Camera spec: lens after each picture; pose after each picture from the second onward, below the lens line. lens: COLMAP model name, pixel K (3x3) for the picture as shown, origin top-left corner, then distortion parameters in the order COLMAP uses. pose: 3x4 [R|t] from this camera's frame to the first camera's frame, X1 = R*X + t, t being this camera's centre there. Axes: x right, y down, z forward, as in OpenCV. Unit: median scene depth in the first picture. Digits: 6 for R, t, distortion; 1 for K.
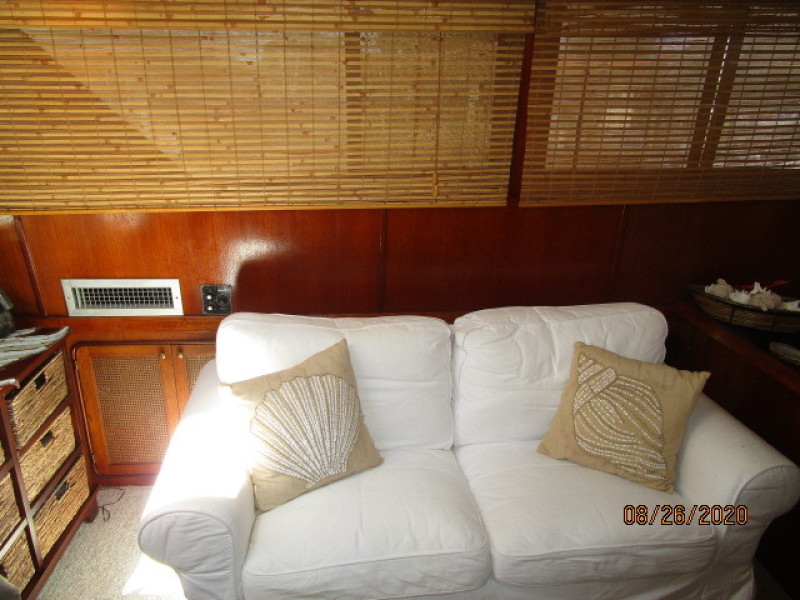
lens RADIAL K [[562.5, 0, 401.5], [0, 562.5, 300.4], [0, 0, 1]] dist [-0.024870, -0.003727]
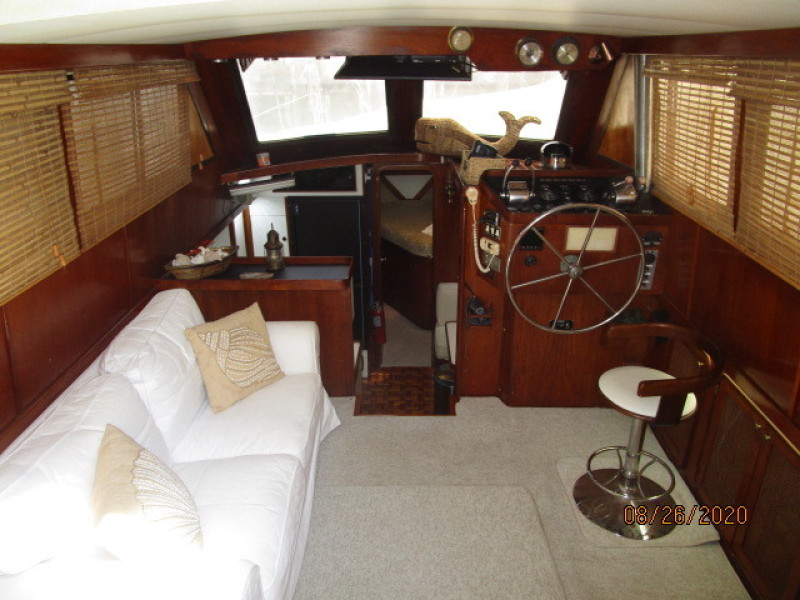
lens RADIAL K [[562.5, 0, 401.5], [0, 562.5, 300.4], [0, 0, 1]] dist [-0.024870, -0.003727]
pose [[0.123186, -0.400728, 0.907878, -0.782361], [0.345253, 0.875002, 0.339371, -0.254741], [-0.930390, 0.271642, 0.246141, 0.201633]]
